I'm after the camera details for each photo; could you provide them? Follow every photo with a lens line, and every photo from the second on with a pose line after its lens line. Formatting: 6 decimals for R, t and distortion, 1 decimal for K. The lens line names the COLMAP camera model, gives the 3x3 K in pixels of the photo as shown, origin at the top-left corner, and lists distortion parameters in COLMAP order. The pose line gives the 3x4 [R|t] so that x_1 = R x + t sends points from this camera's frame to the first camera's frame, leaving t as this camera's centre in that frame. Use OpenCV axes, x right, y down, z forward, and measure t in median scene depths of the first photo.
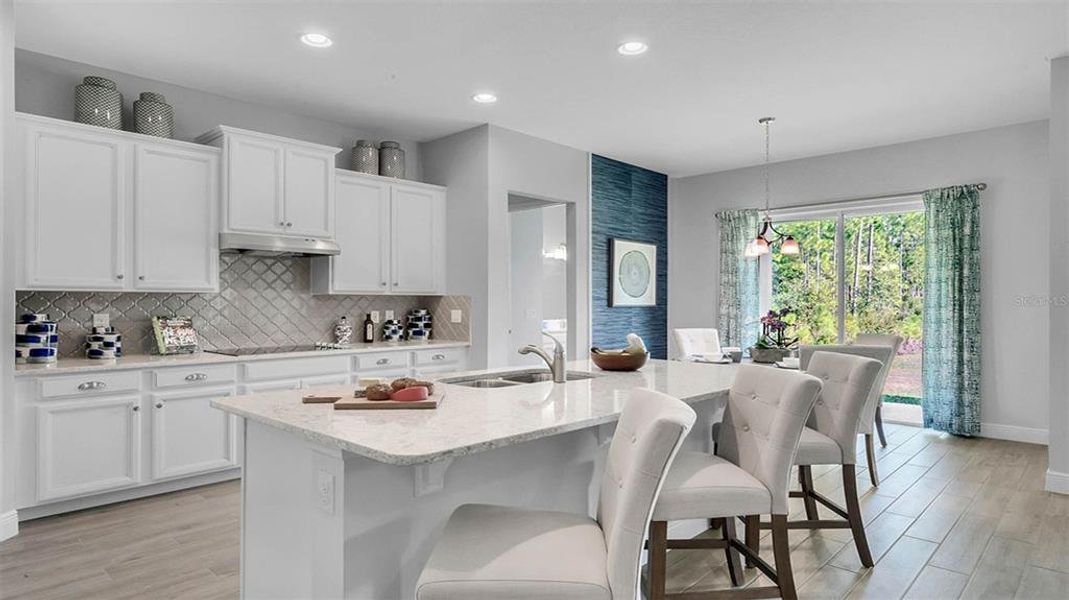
lens RADIAL K [[649.2, 0, 533.5], [0, 649.2, 296.7], [0, 0, 1]] dist [0.033254, 0.001137]
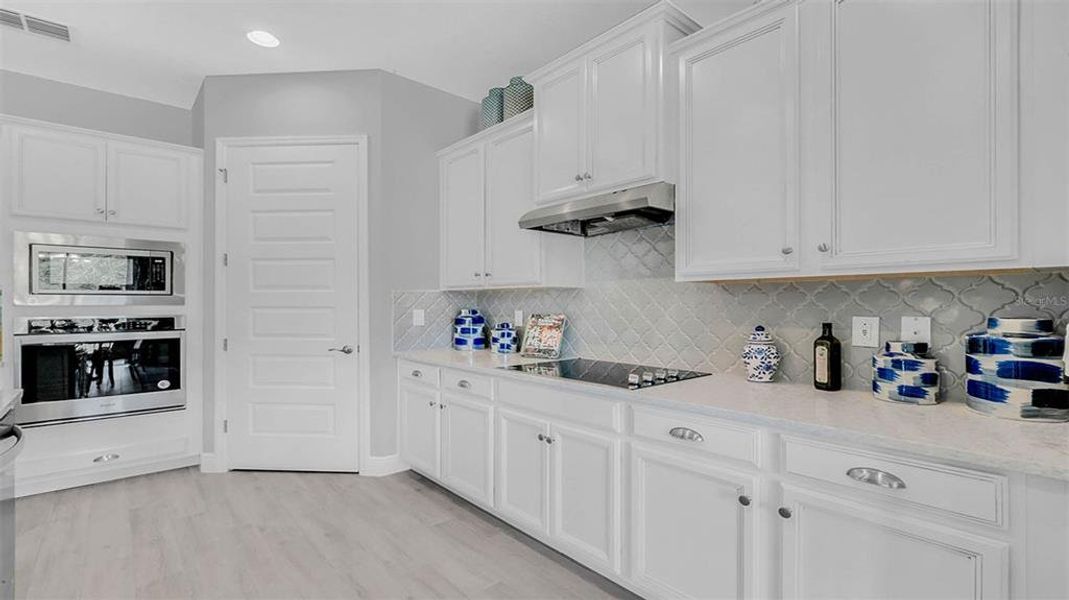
lens RADIAL K [[481.6, 0, 533.5], [0, 481.6, 302.1], [0, 0, 1]] dist [-0.002752, 0.000985]
pose [[-0.093600, -0.005824, -0.995593, 0.085540], [0.006570, 0.999958, -0.006467, 0.013285], [0.995588, -0.007146, -0.093557, 0.836752]]
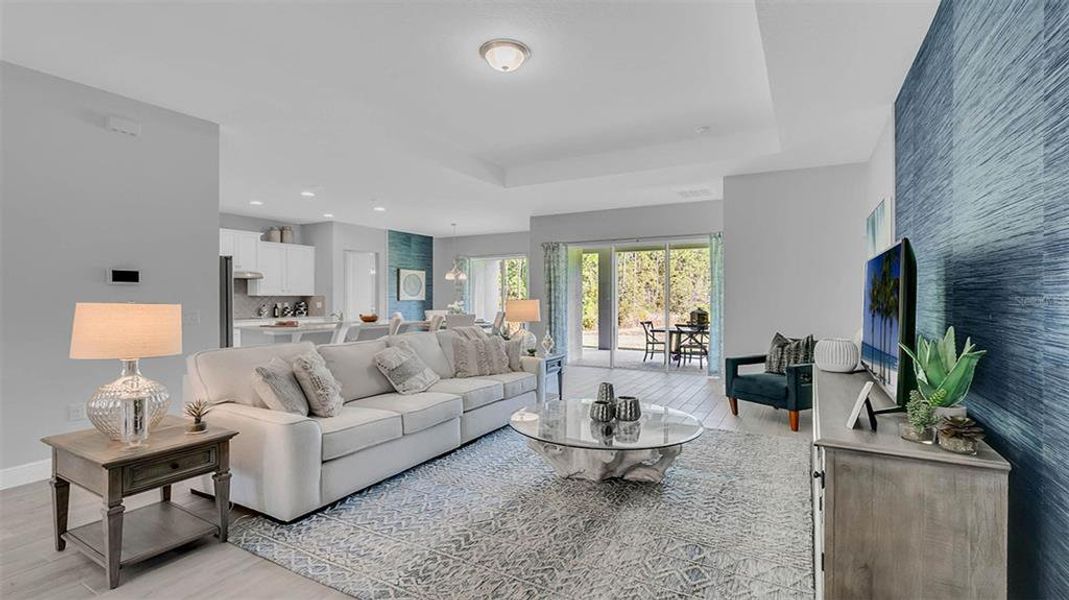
lens RADIAL K [[481.6, 0, 531.2], [0, 481.6, 298.4], [0, 0, 1]] dist [-0.002752, 0.000985]
pose [[0.969552, -0.002945, 0.244868, 0.184555], [0.000320, 0.999942, 0.010759, -0.010278], [-0.244885, -0.010353, 0.969497, -0.786131]]
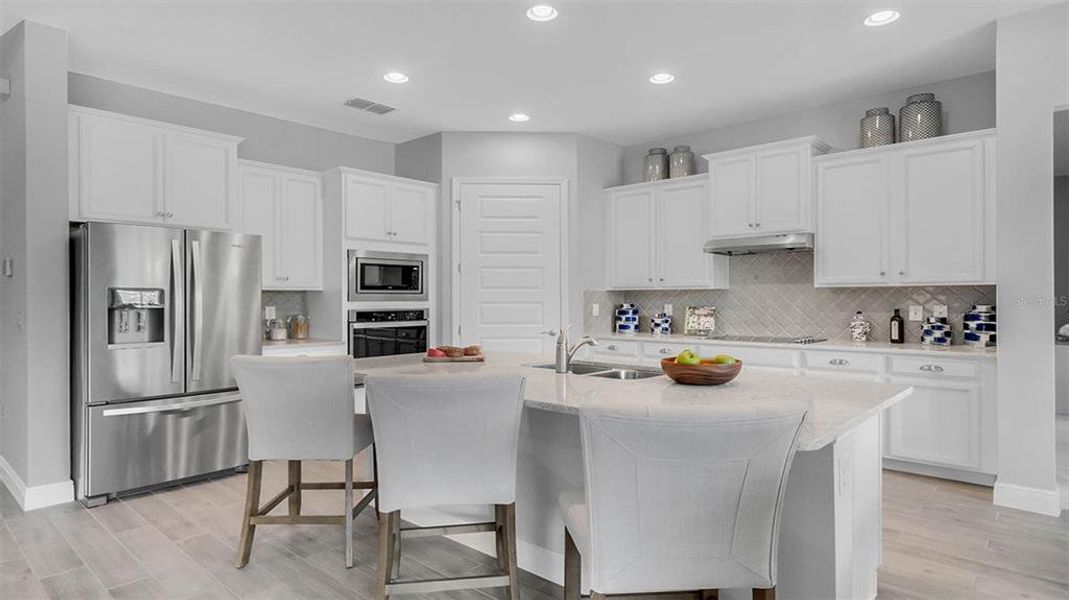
lens RADIAL K [[585.4, 0, 535.9], [0, 585.4, 299.0], [0, 0, 1]] dist [0.006041, 0.001504]
pose [[0.017983, -0.004018, -0.999830, 0.504553], [0.008822, 0.999954, -0.003860, 0.012144], [0.999799, -0.008751, 0.018018, 0.516563]]
